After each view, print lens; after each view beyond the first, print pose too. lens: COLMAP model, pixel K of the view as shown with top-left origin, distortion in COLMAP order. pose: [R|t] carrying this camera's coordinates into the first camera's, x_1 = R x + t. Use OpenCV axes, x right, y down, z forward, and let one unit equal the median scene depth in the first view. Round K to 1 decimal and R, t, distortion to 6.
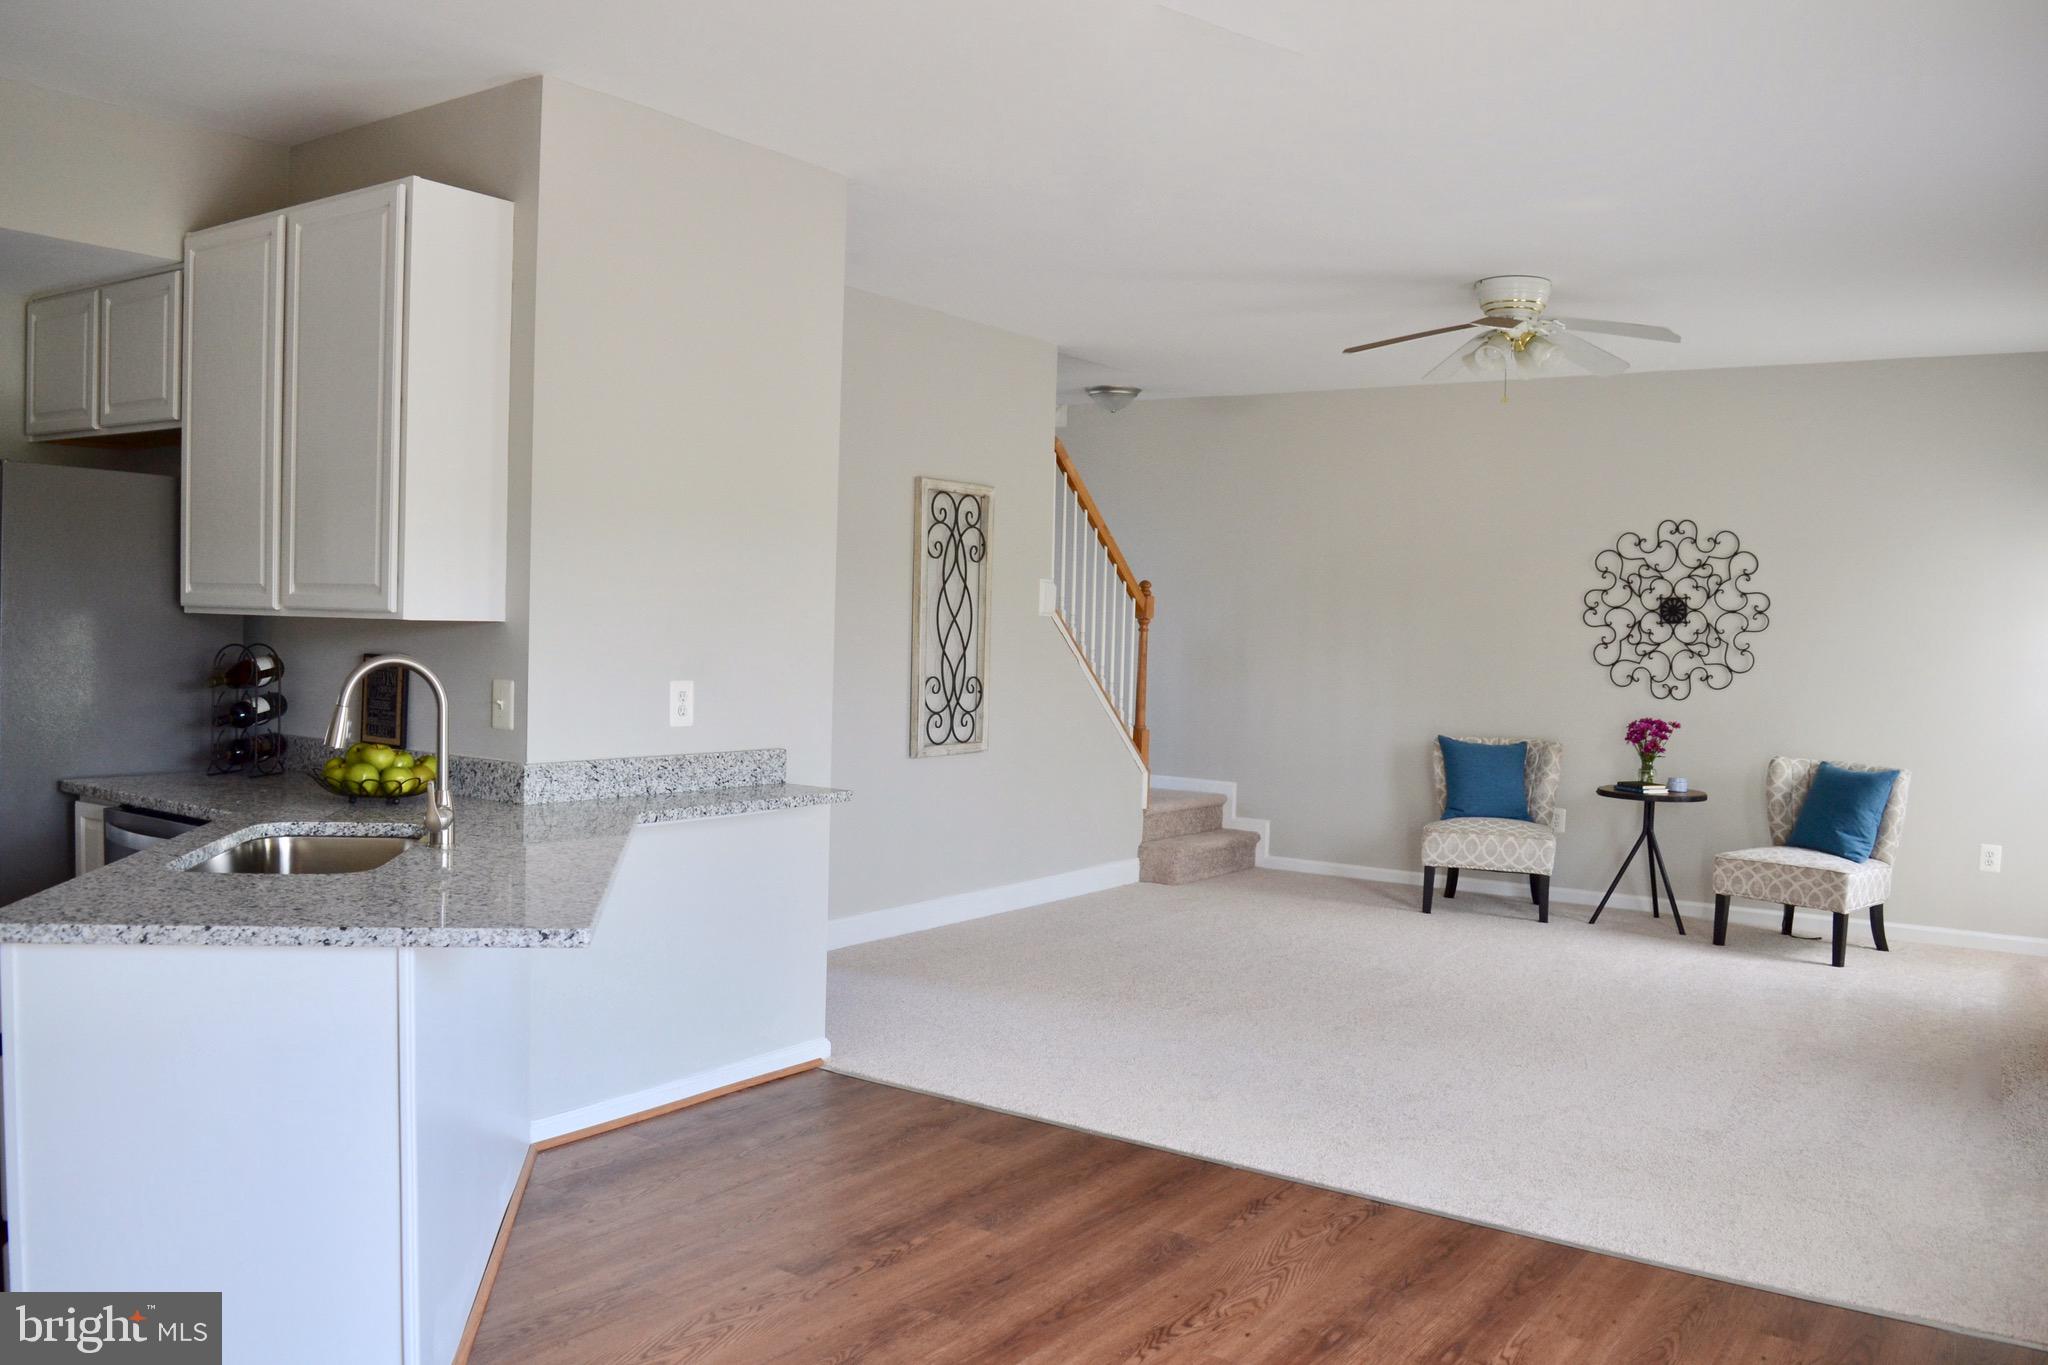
lens RADIAL K [[1636.4, 0, 1012.7], [0, 1636.4, 686.3], [0, 0, 1]] dist [-0.091747, 0.009916]
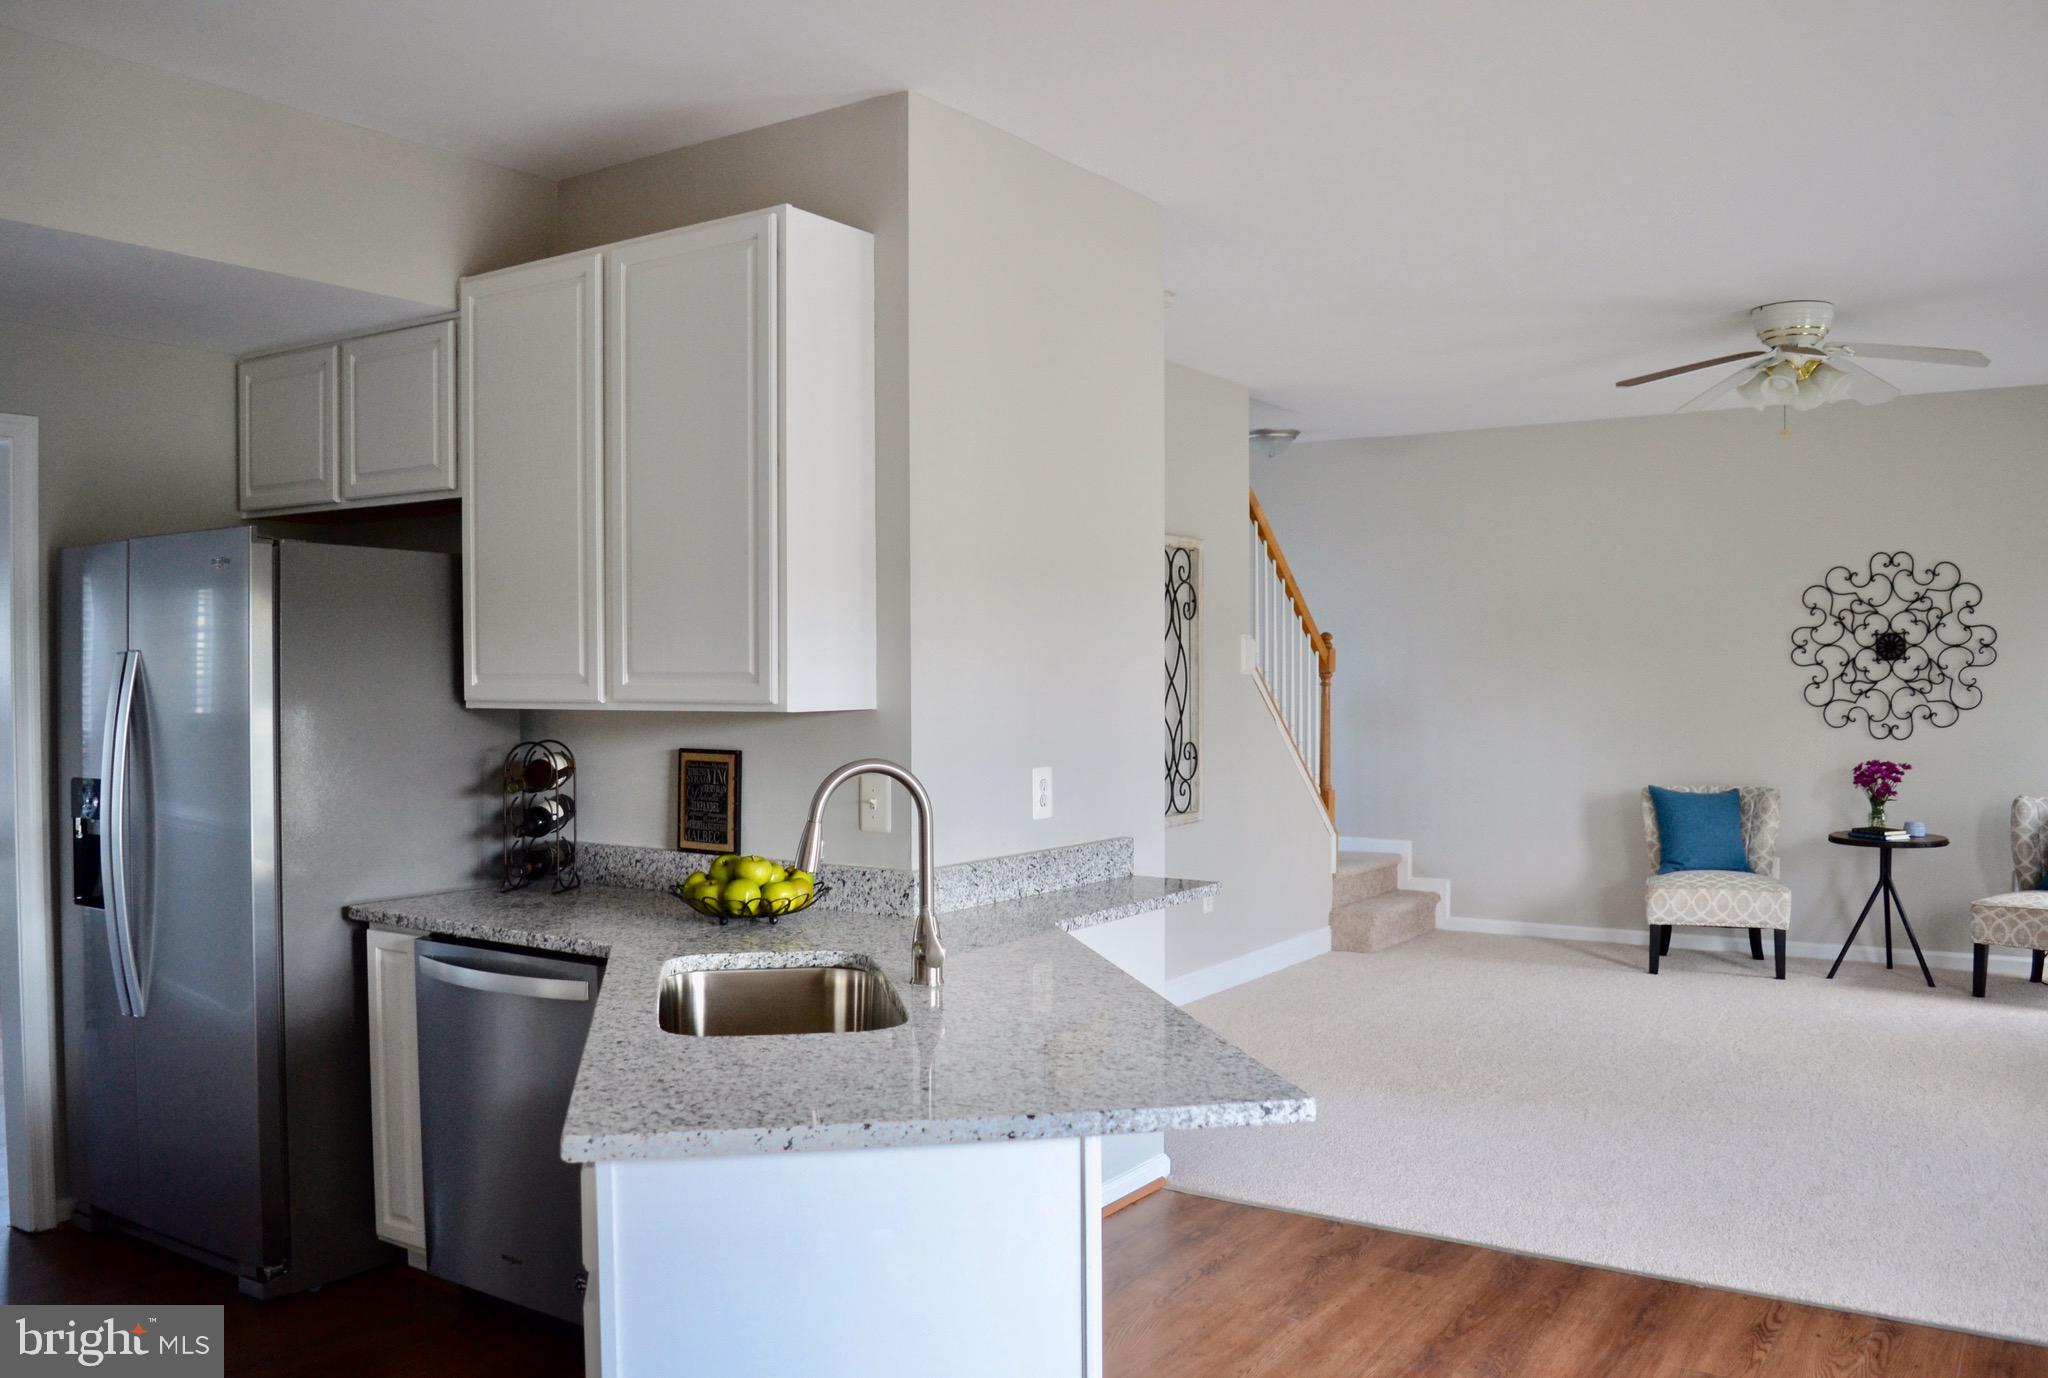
lens RADIAL K [[1657.2, 0, 1024.0], [0, 1657.2, 689.0], [0, 0, 1]] dist [-0.089917, 0.012591]
pose [[0.999316, -0.032237, 0.018106, -0.132400], [0.032747, 0.999053, -0.028640, -0.012009], [-0.017166, 0.029213, 0.999426, 0.053690]]
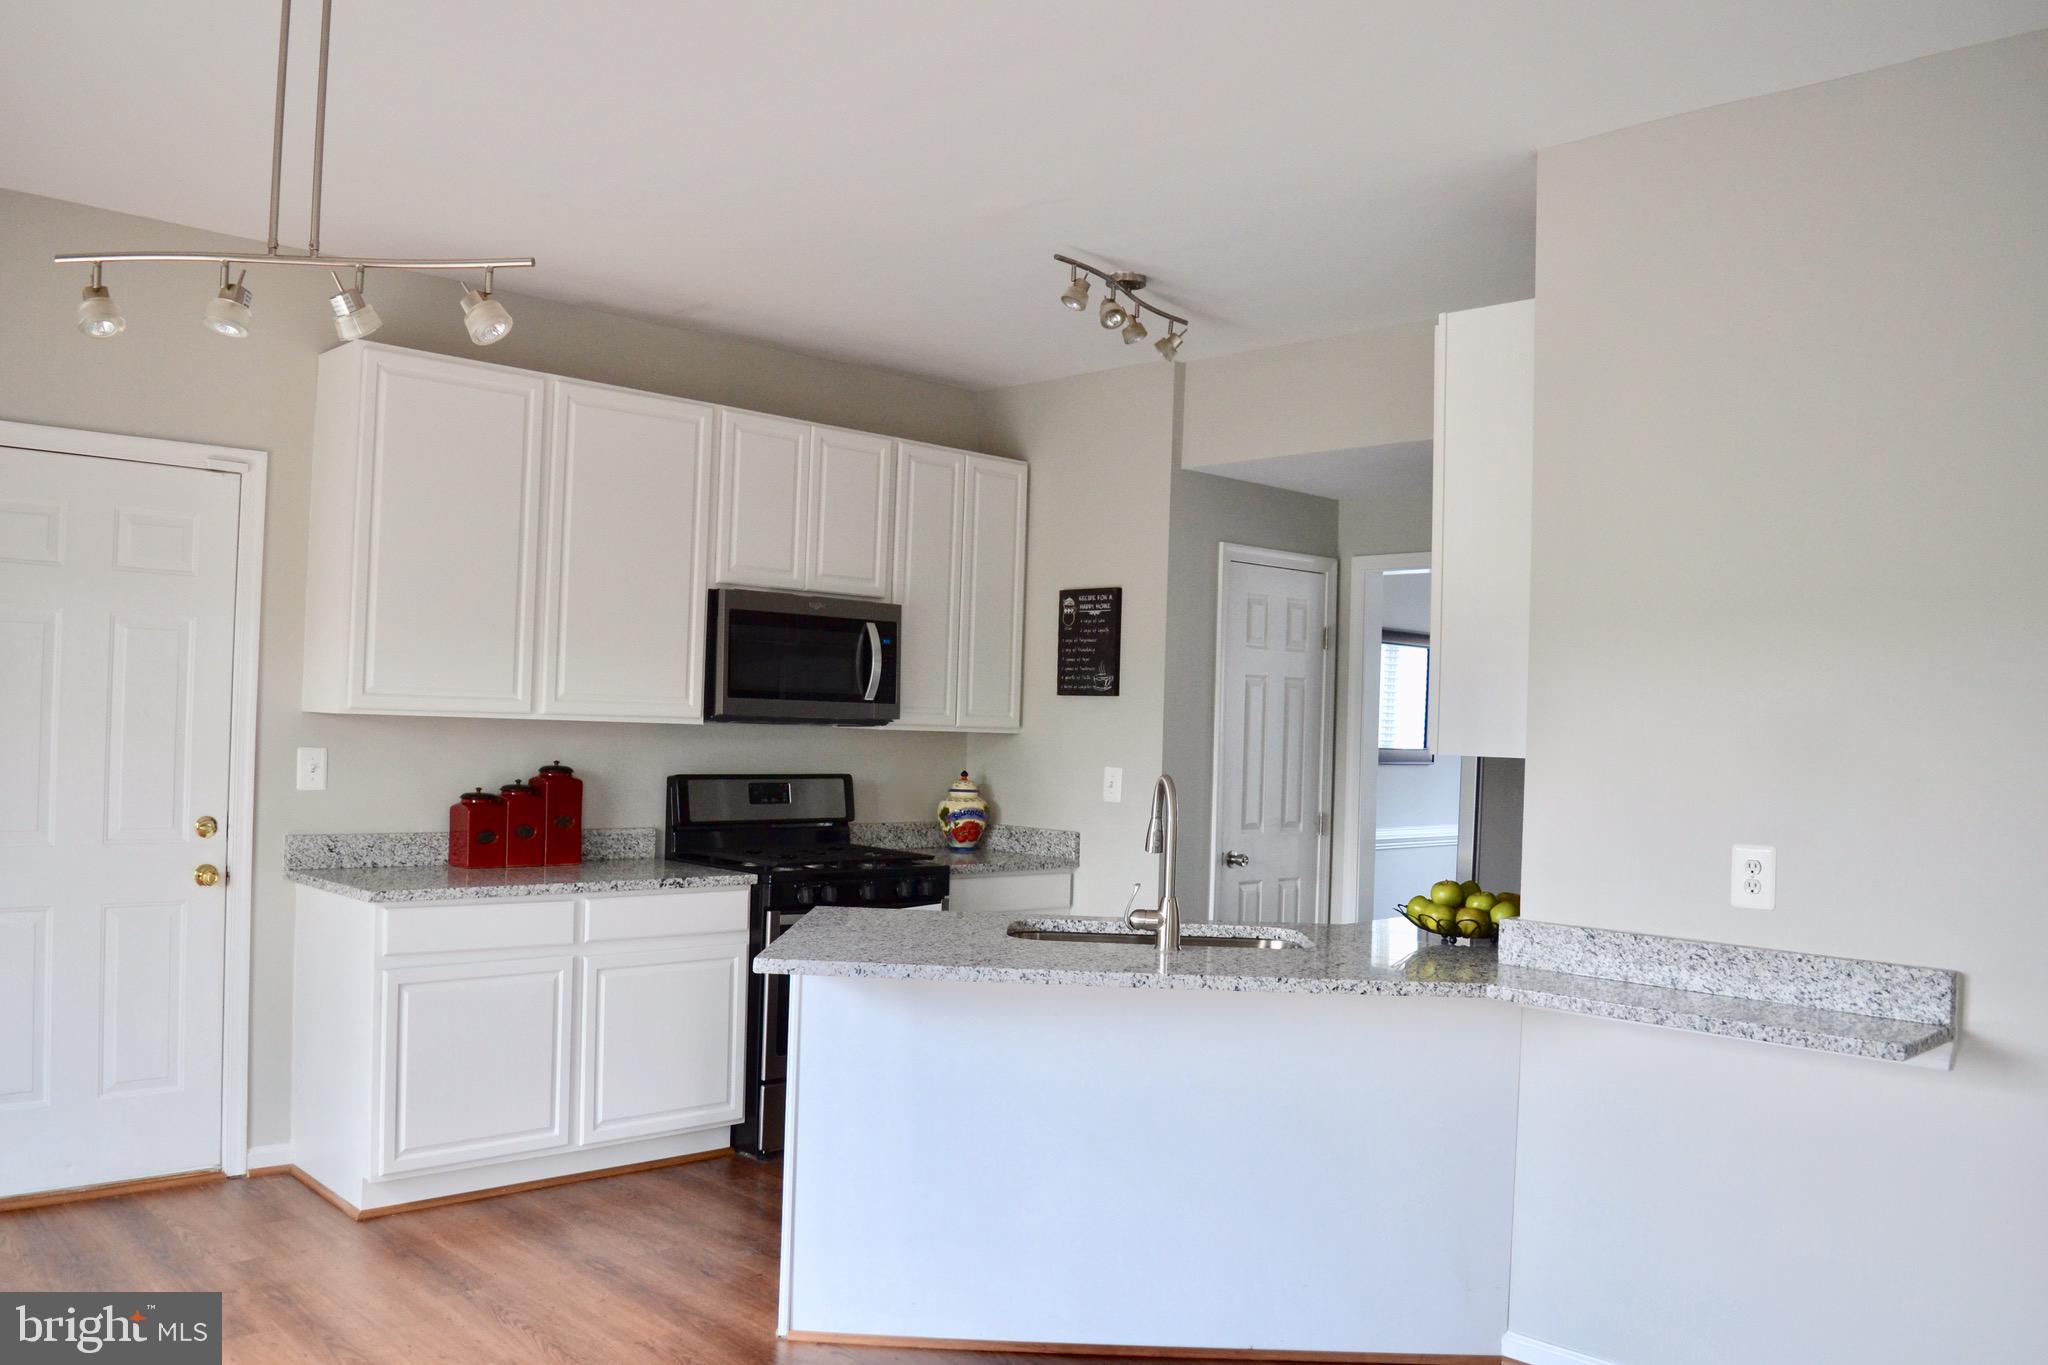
lens RADIAL K [[1712.0, 0, 1016.9], [0, 1712.0, 690.2], [0, 0, 1]] dist [-0.094926, 0.014745]
pose [[-0.226786, -0.053571, -0.972470, 0.350619], [-0.078209, 0.996263, -0.036643, -0.011051], [0.970799, 0.067746, -0.230128, 0.493109]]
